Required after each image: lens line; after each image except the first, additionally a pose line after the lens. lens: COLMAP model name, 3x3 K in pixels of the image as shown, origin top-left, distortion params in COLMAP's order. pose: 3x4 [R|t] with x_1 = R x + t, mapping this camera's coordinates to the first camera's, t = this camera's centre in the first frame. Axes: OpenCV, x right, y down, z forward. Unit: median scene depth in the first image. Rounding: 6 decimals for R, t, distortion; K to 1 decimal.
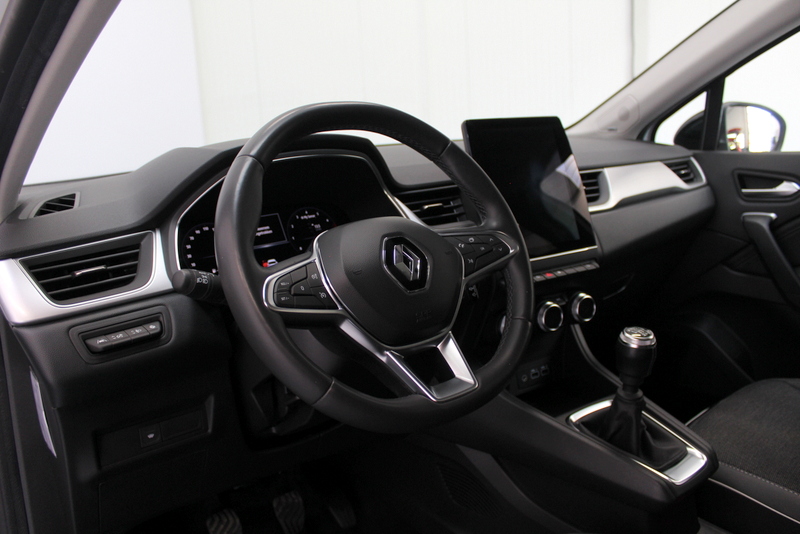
lens RADIAL K [[661.3, 0, 400.0], [0, 661.3, 267.0], [0, 0, 1]] dist [-0.103307, 0.005122]
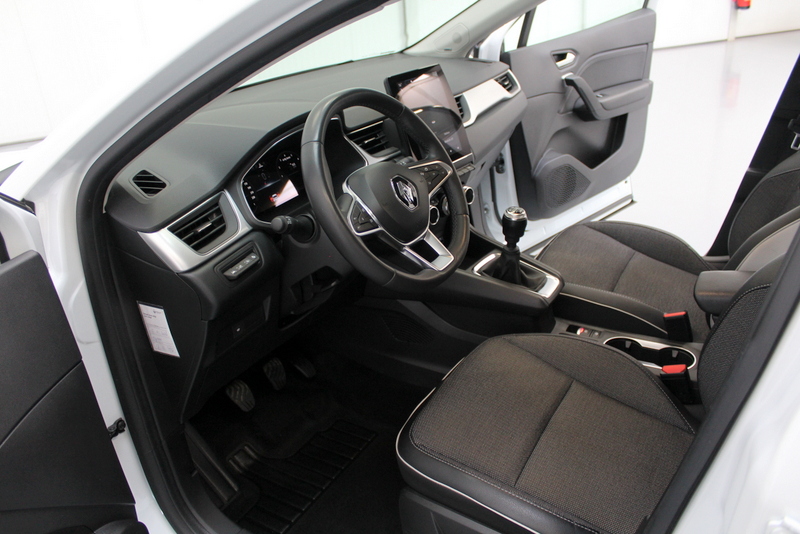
lens RADIAL K [[661.3, 0, 400.0], [0, 661.3, 267.0], [0, 0, 1]] dist [-0.103307, 0.005122]
pose [[0.934177, -0.168322, 0.314613, -0.412465], [0.102815, 0.971323, 0.214385, -0.134528], [-0.341676, -0.167926, 0.924693, -0.407238]]
